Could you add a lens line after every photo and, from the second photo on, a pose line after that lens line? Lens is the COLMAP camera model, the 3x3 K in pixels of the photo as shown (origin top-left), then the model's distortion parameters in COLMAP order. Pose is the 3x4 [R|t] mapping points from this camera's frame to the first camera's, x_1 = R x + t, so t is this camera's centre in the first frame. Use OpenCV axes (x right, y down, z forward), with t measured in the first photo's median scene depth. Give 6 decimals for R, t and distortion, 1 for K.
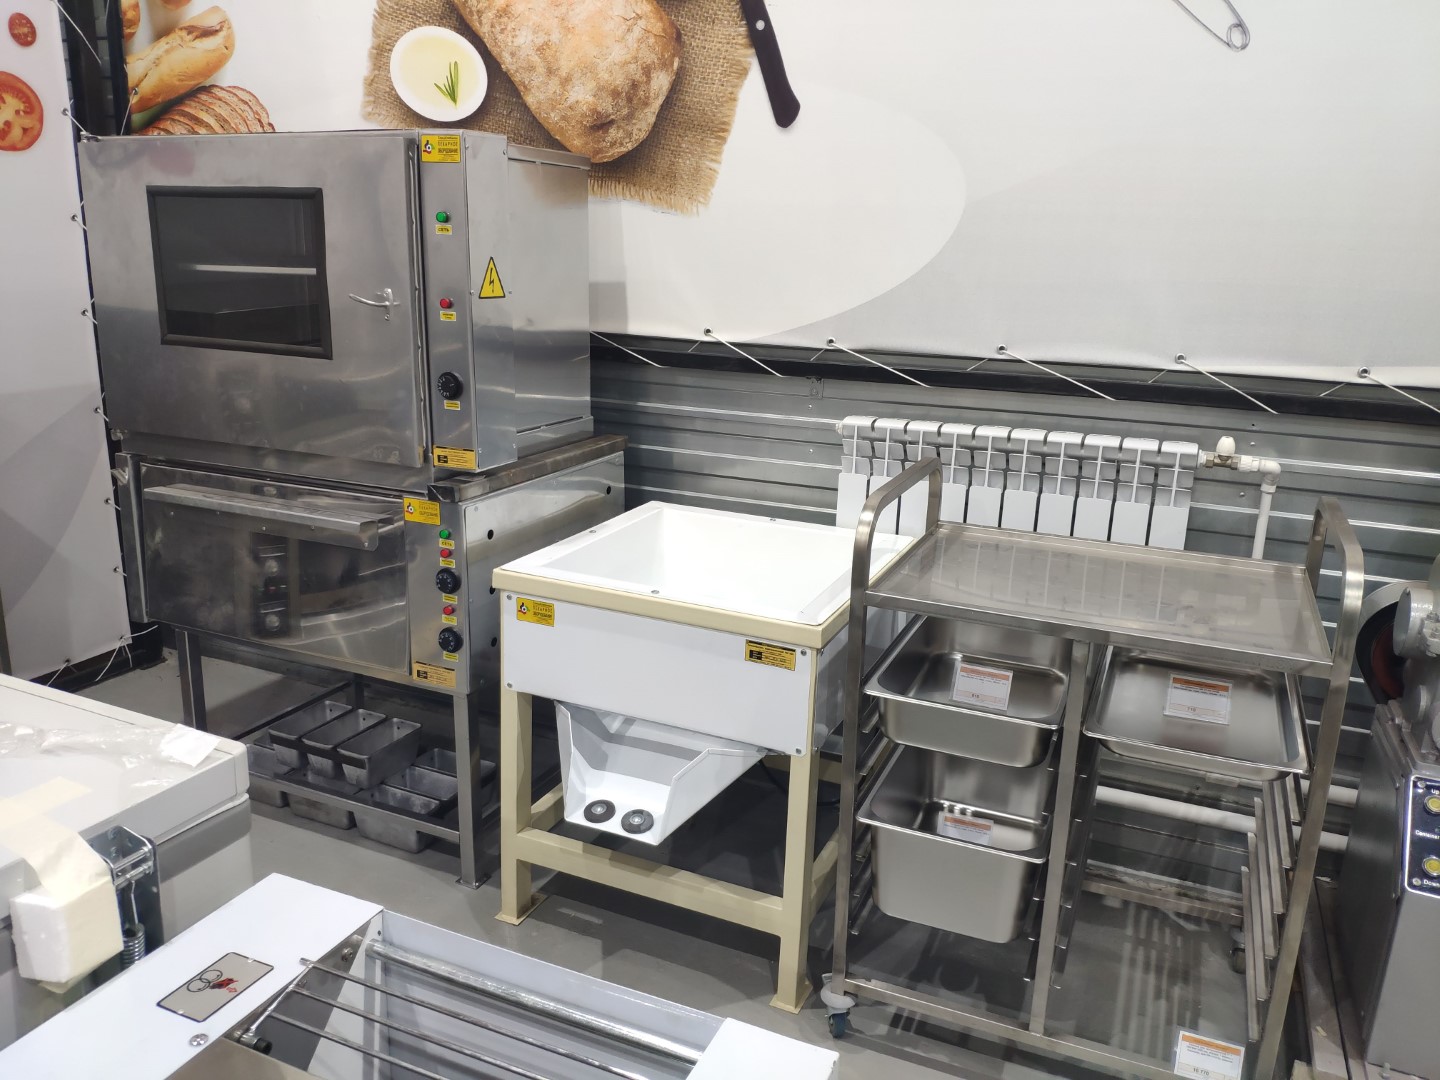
lens RADIAL K [[1070.9, 0, 726.6], [0, 1070.9, 567.3], [0, 0, 1]] dist [0.046198, -0.104701]
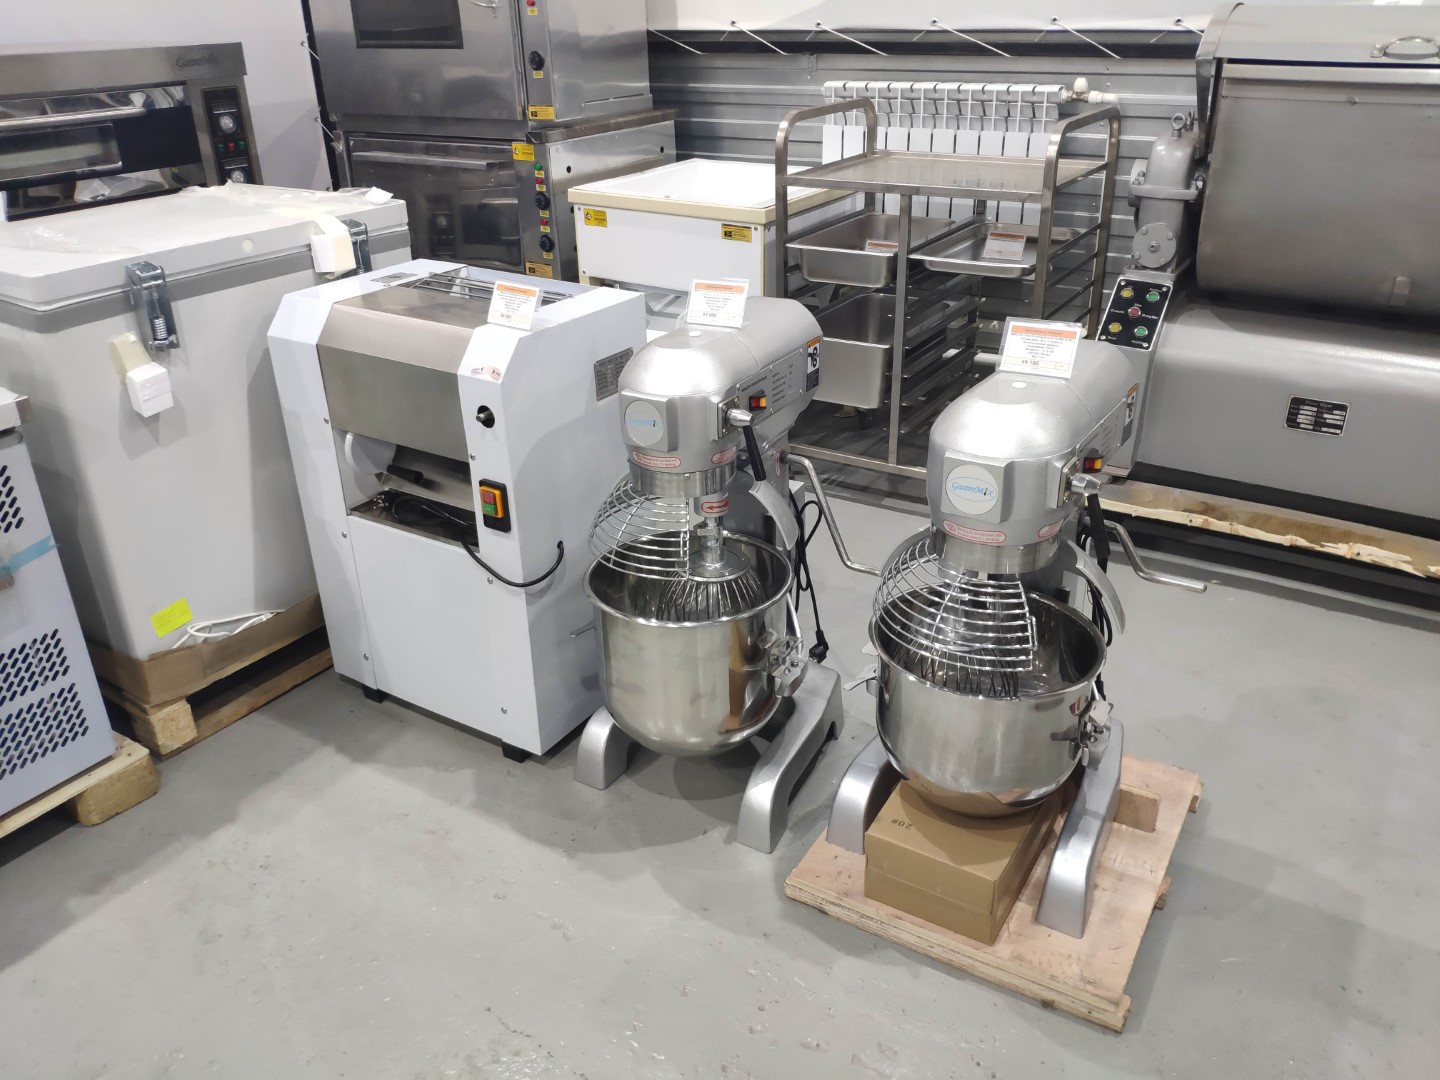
lens RADIAL K [[1131.1, 0, 720.0], [0, 1131.1, 540.0], [0, 0, 1]] dist [-0.026323, 0.005065]
pose [[0.982930, 0.030988, -0.181350, 0.288984], [-0.000653, 0.986294, 0.164993, 0.222250], [0.183977, -0.162058, 0.969479, -0.564267]]
